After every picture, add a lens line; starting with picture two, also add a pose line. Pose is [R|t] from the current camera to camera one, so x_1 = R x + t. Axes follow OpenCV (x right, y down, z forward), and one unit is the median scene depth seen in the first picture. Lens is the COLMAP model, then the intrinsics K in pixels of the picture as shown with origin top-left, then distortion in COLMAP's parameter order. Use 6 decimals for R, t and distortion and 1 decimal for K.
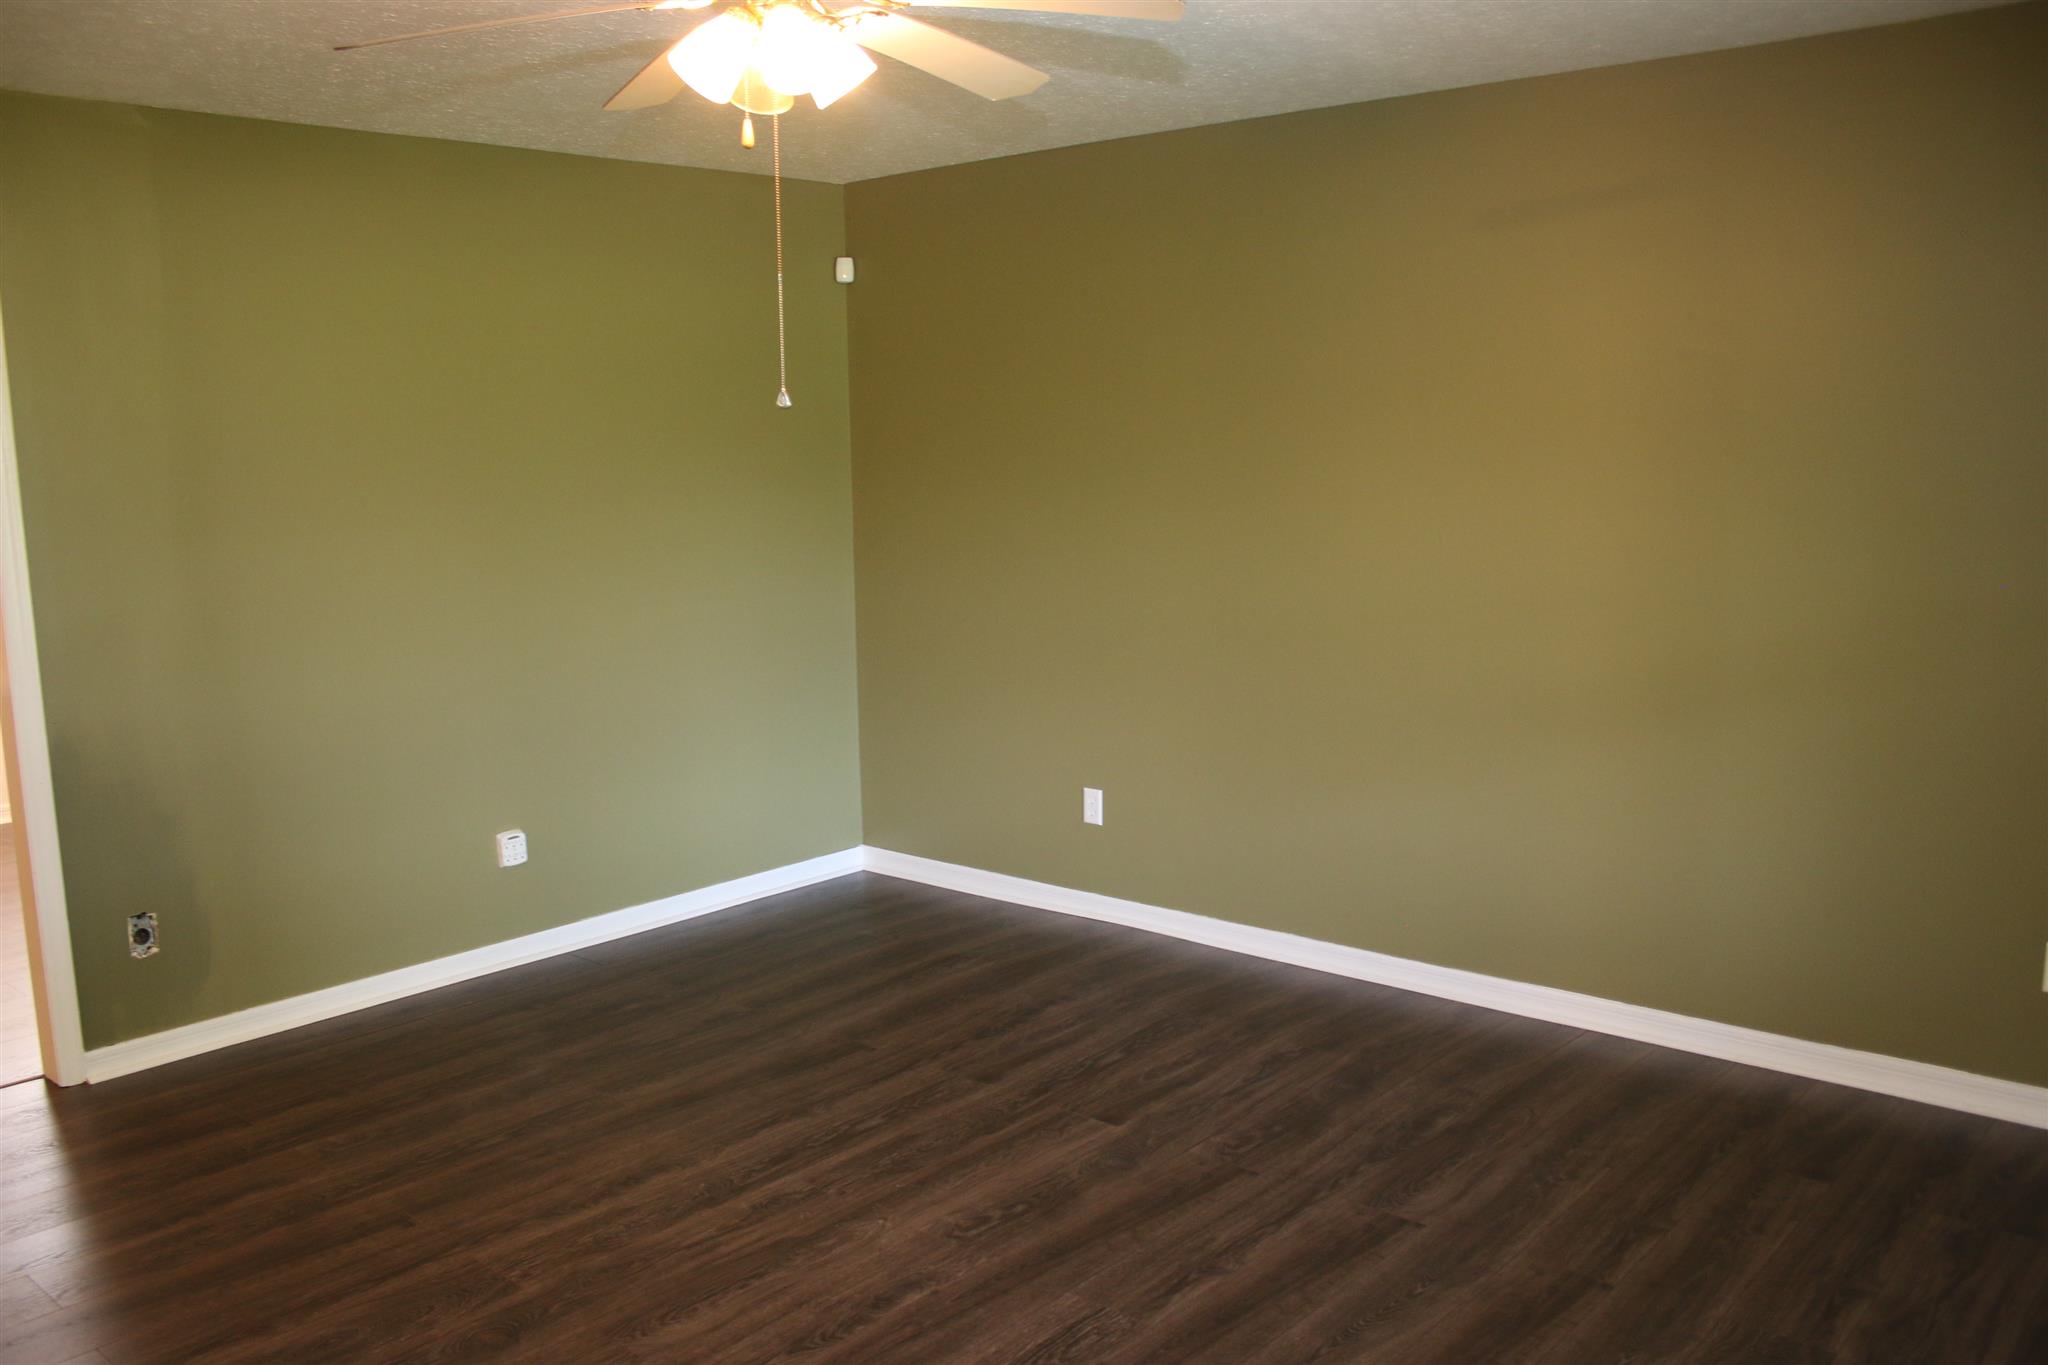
lens RADIAL K [[1698.7, 0, 989.4], [0, 1698.7, 701.3], [0, 0, 1]] dist [-0.147968, 0.128963]
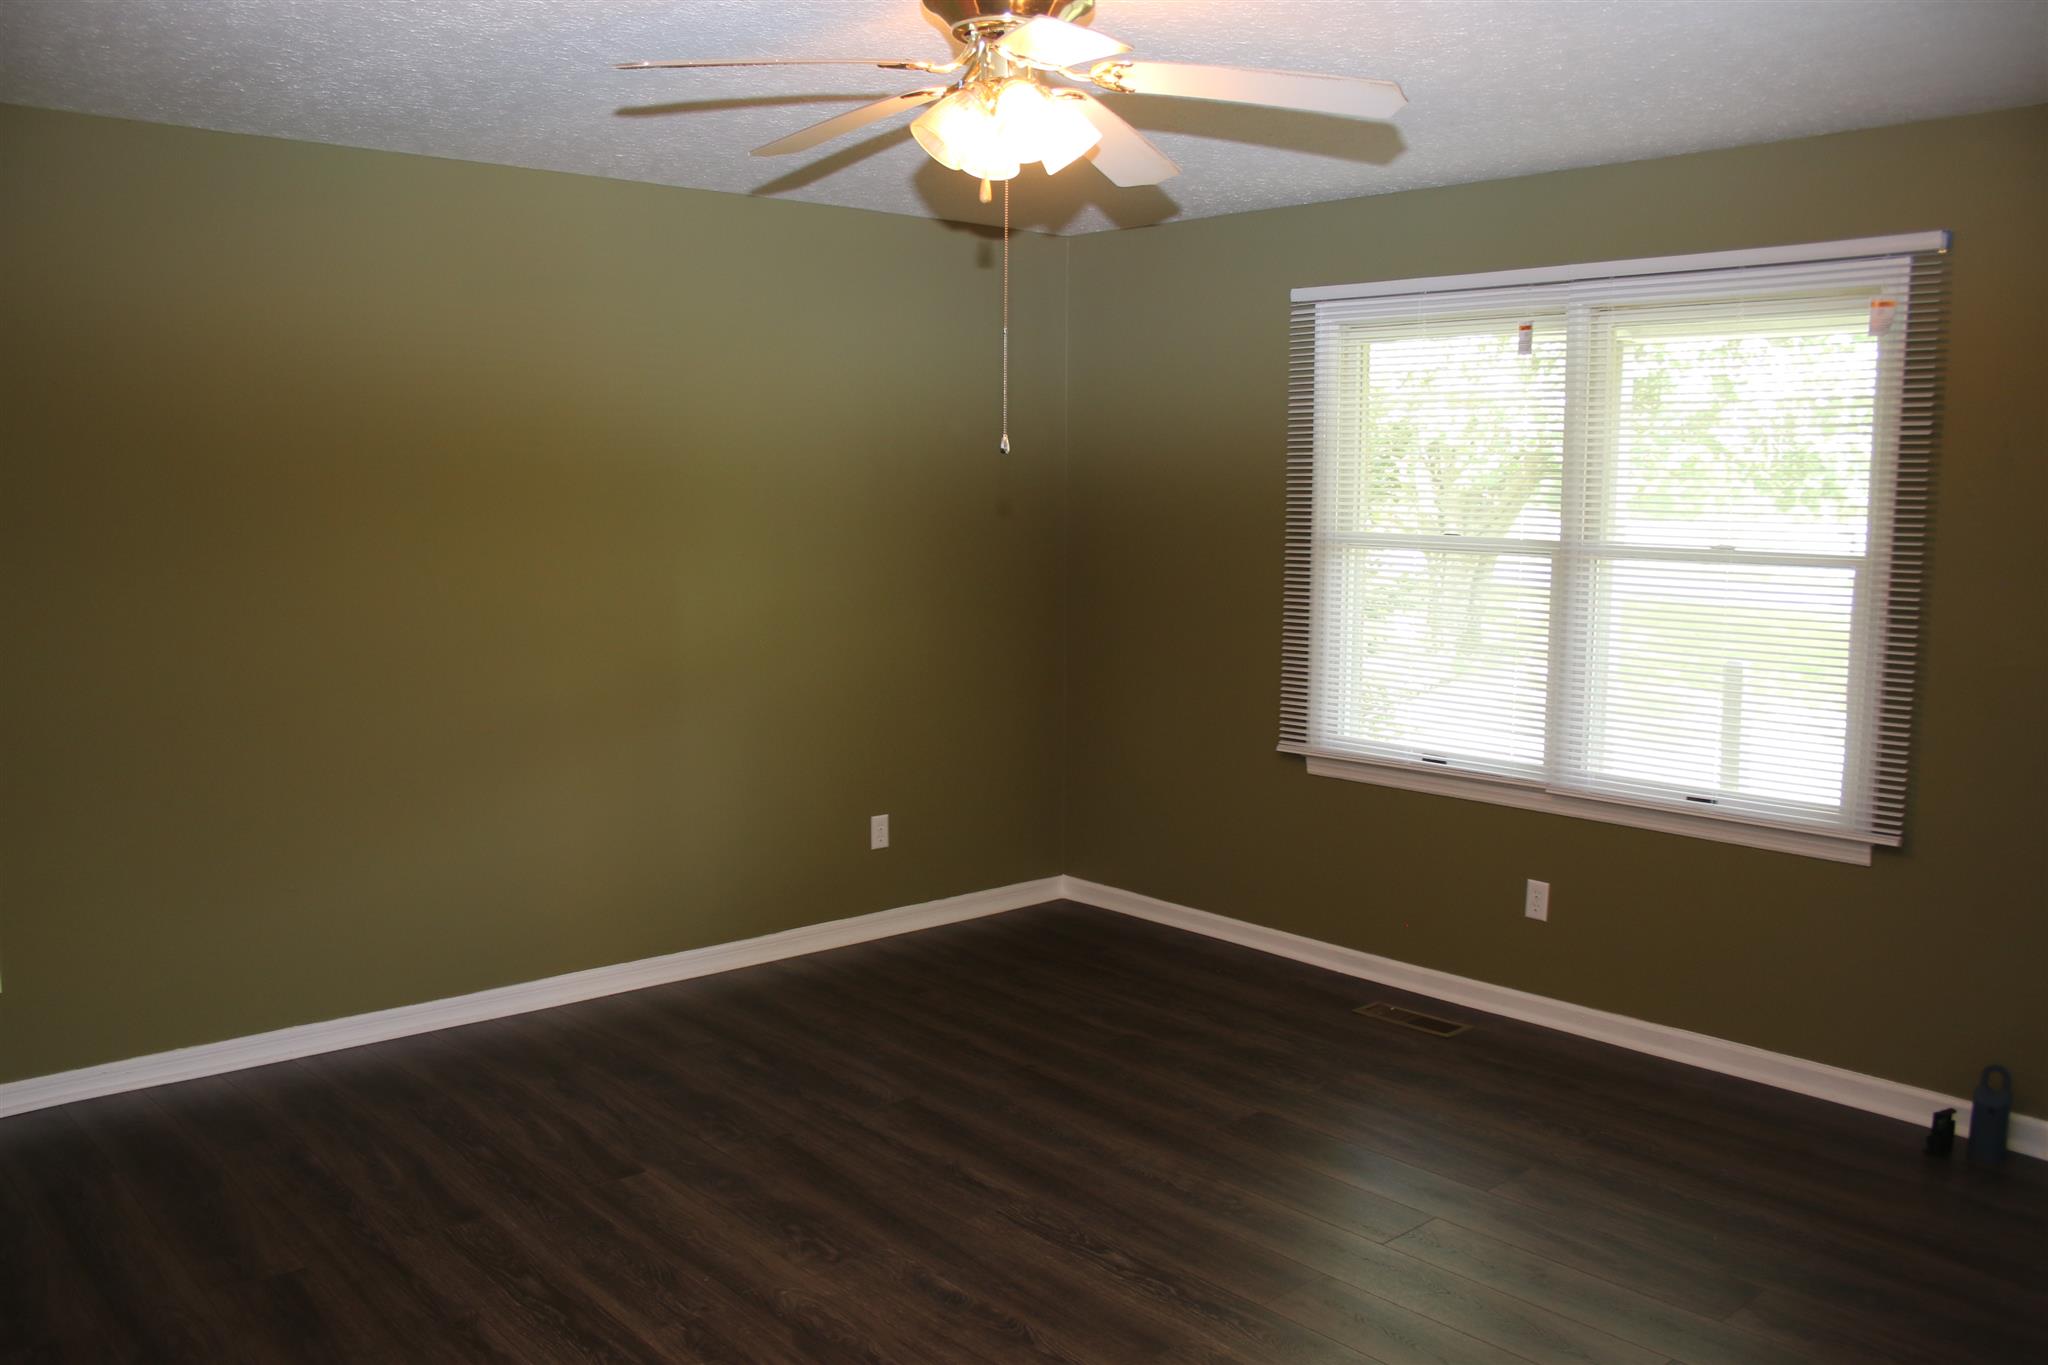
lens RADIAL K [[1698.7, 0, 989.4], [0, 1698.7, 701.3], [0, 0, 1]] dist [-0.147968, 0.128963]
pose [[0.114588, -0.108451, 0.987476, -0.885074], [0.147774, 0.984825, 0.091012, -0.086066], [-0.982361, 0.135495, 0.128875, 0.658892]]
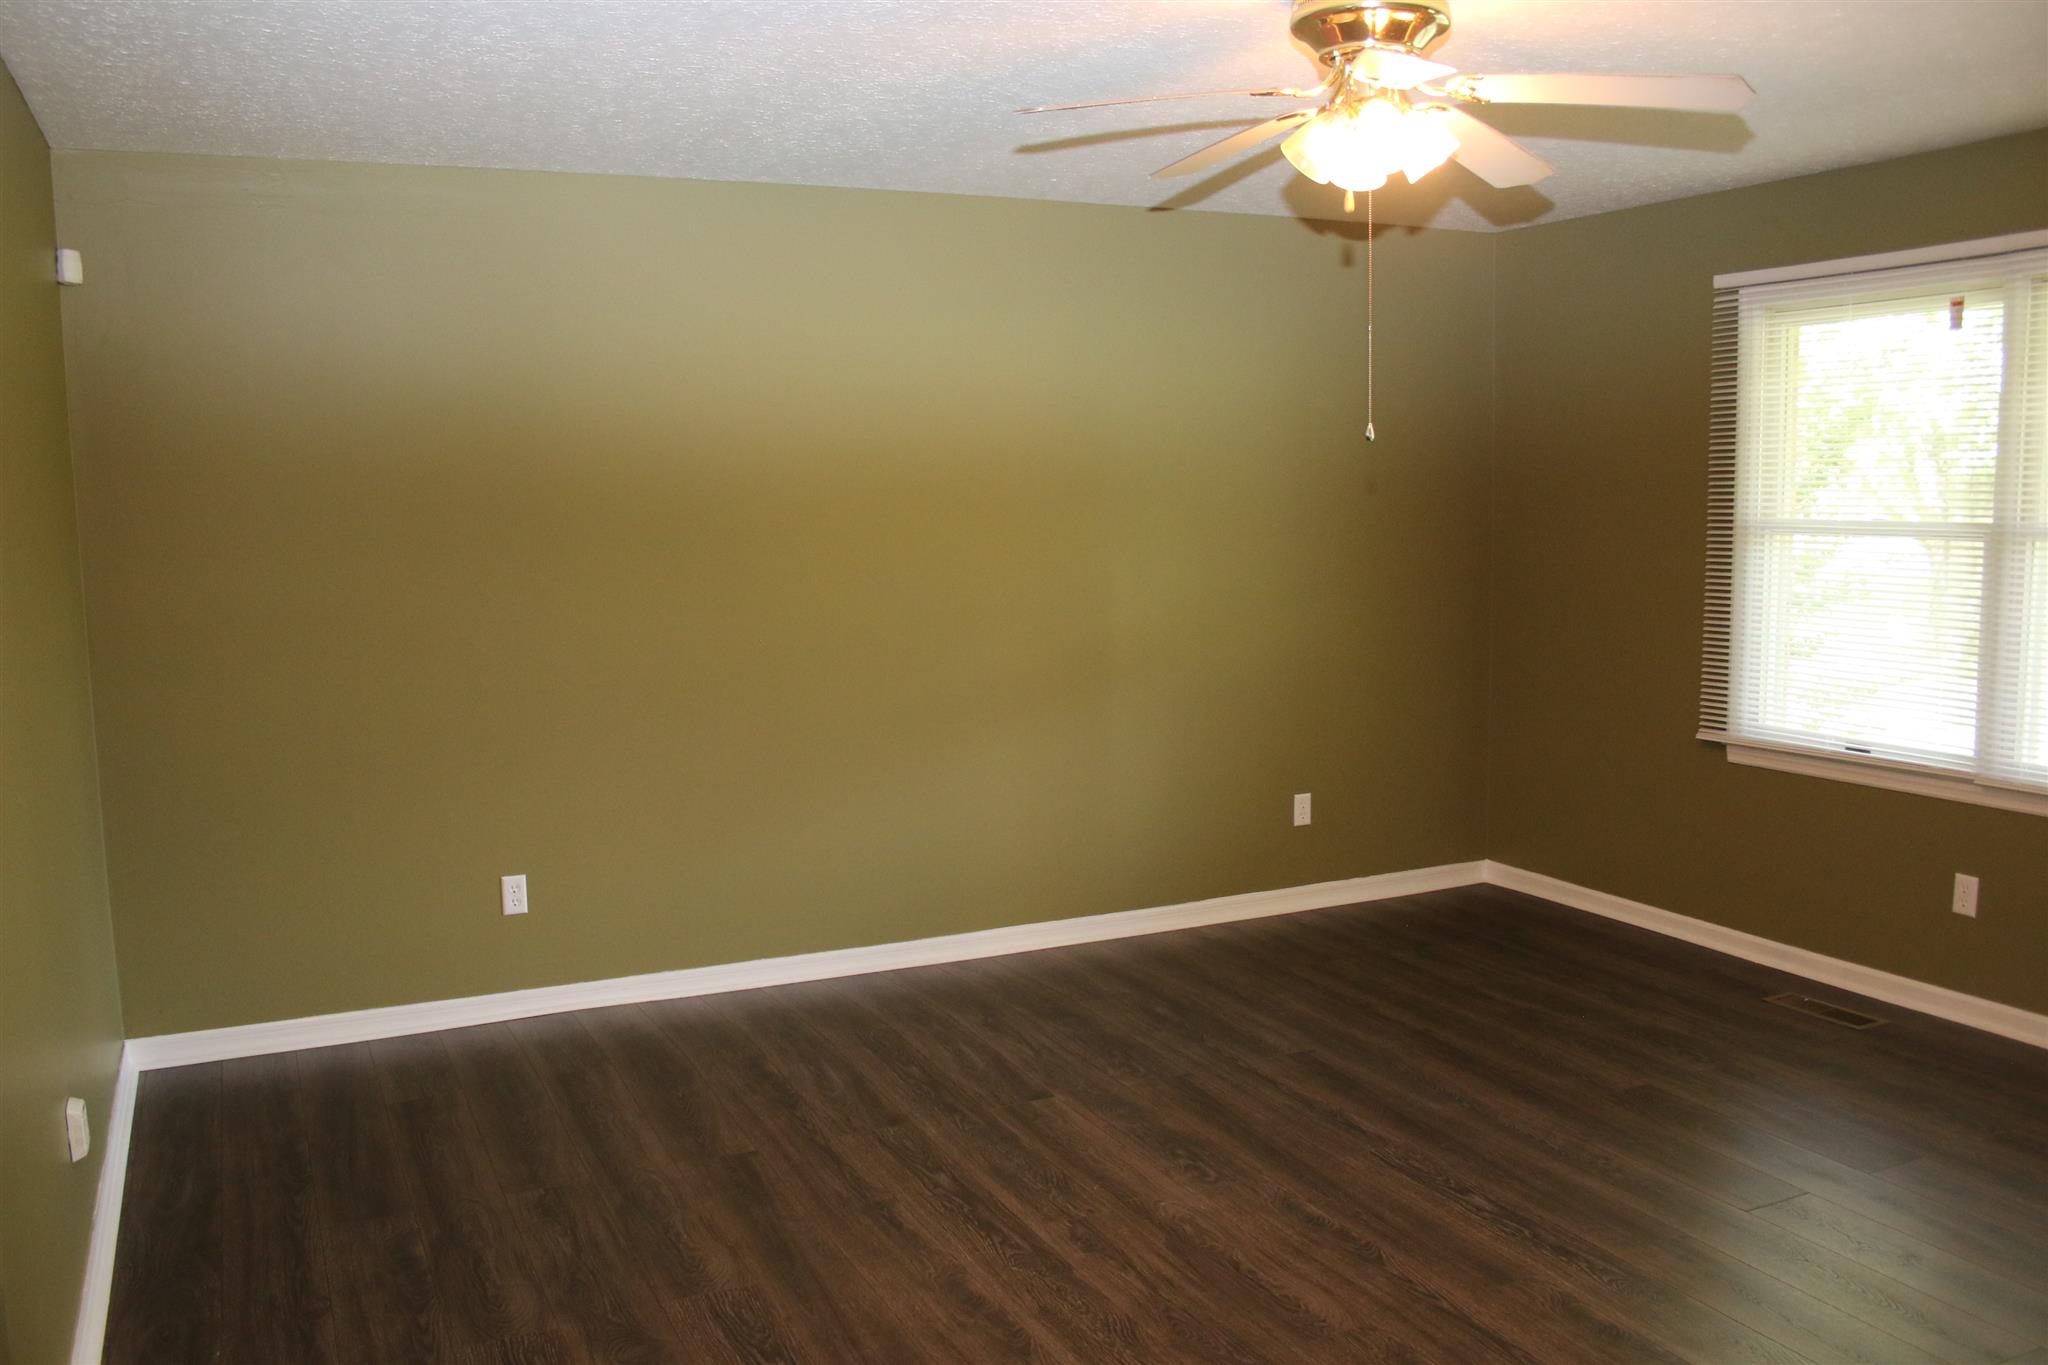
lens RADIAL K [[1698.7, 0, 989.4], [0, 1698.7, 701.3], [0, 0, 1]] dist [-0.147968, 0.128963]
pose [[0.387728, -0.102163, 0.916095, -0.967016], [0.151774, 0.987350, 0.045873, -0.064298], [-0.909193, 0.121253, 0.398329, 0.588304]]
